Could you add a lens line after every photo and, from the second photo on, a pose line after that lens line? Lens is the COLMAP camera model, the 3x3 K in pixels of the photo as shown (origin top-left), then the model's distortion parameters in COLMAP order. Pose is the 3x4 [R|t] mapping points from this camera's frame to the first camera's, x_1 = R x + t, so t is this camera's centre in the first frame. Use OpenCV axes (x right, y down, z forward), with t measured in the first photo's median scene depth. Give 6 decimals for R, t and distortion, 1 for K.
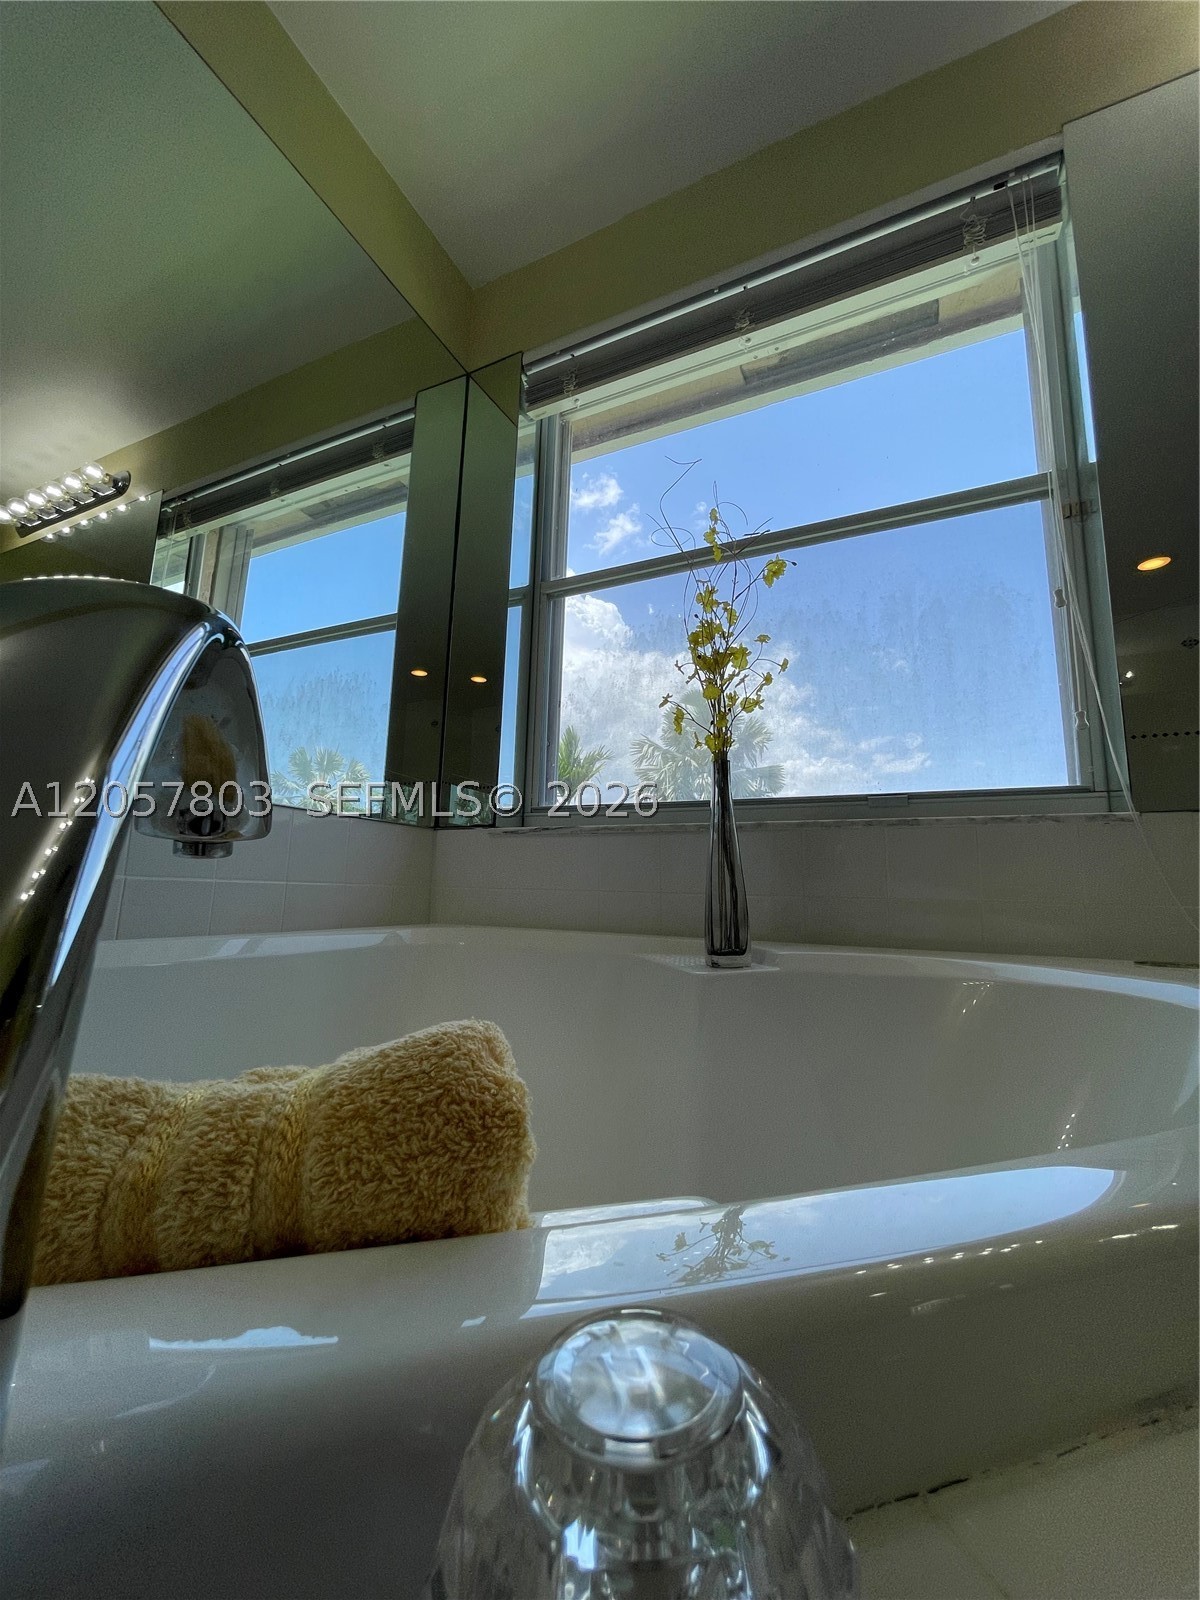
lens RADIAL K [[645.1, 0, 597.5], [0, 645.1, 793.5], [0, 0, 1]] dist [-0.002719, -0.000125]
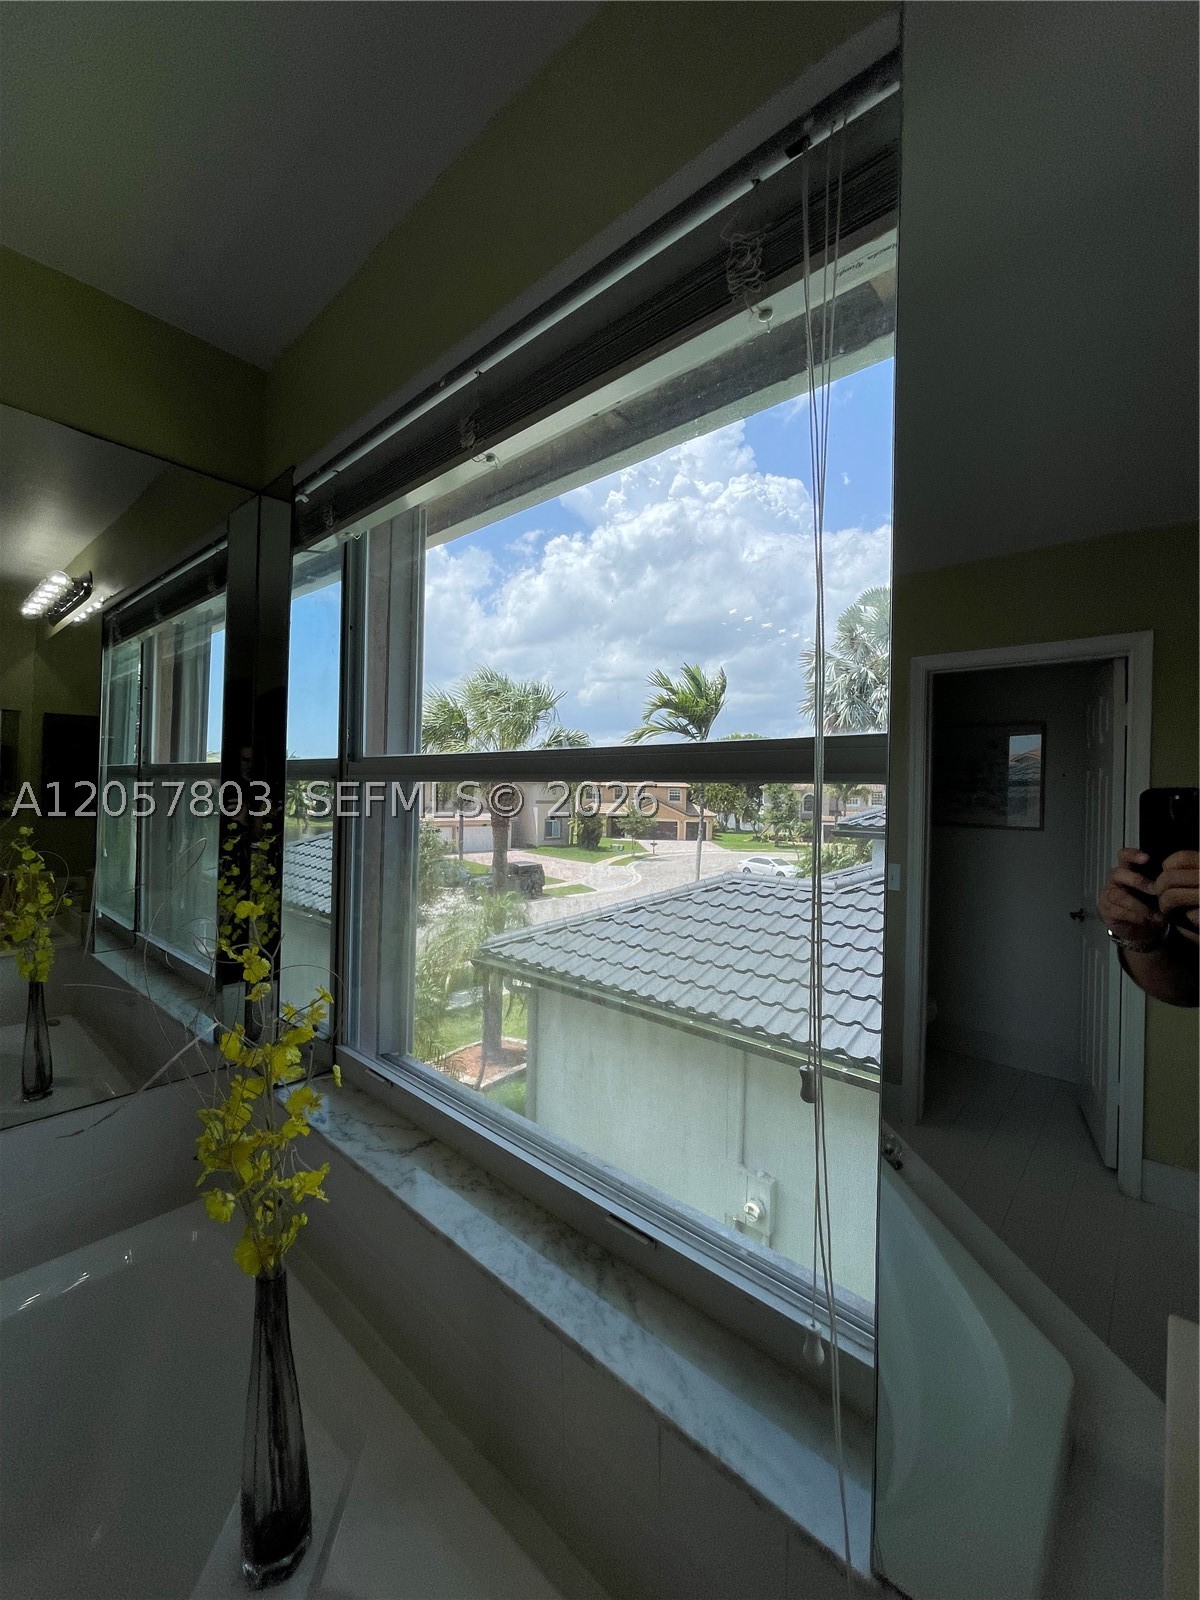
lens RADIAL K [[645.8, 0, 598.9], [0, 645.8, 791.4], [0, 0, 1]] dist [0.003097, 0.000299]
pose [[0.962463, -0.006720, -0.271330, 0.552937], [0.044934, 0.989844, 0.134873, -0.485484], [0.267668, -0.142002, 0.952990, 0.383515]]
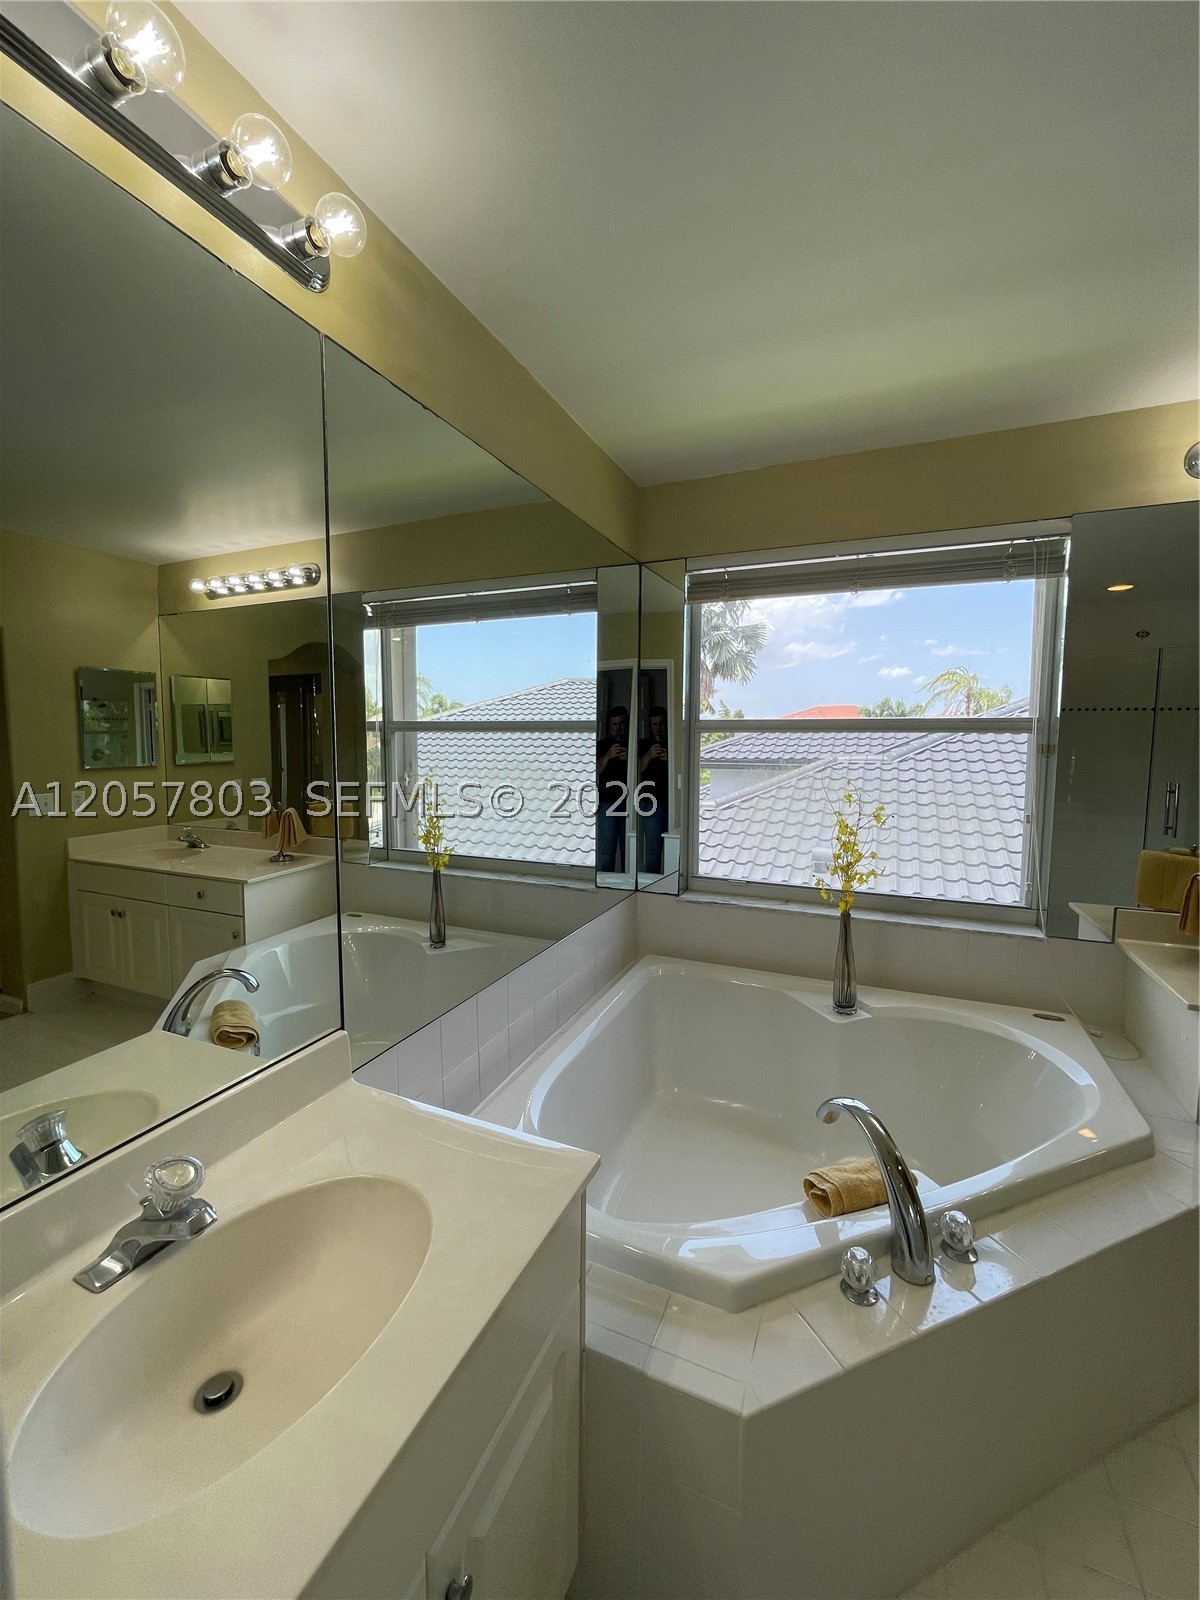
lens RADIAL K [[645.1, 0, 597.5], [0, 645.1, 793.5], [0, 0, 1]] dist [-0.002719, -0.000125]
pose [[0.998822, -0.024982, 0.041599, -0.482961], [0.014374, 0.971141, 0.238074, -0.665435], [-0.046346, -0.237195, 0.970356, -0.591280]]
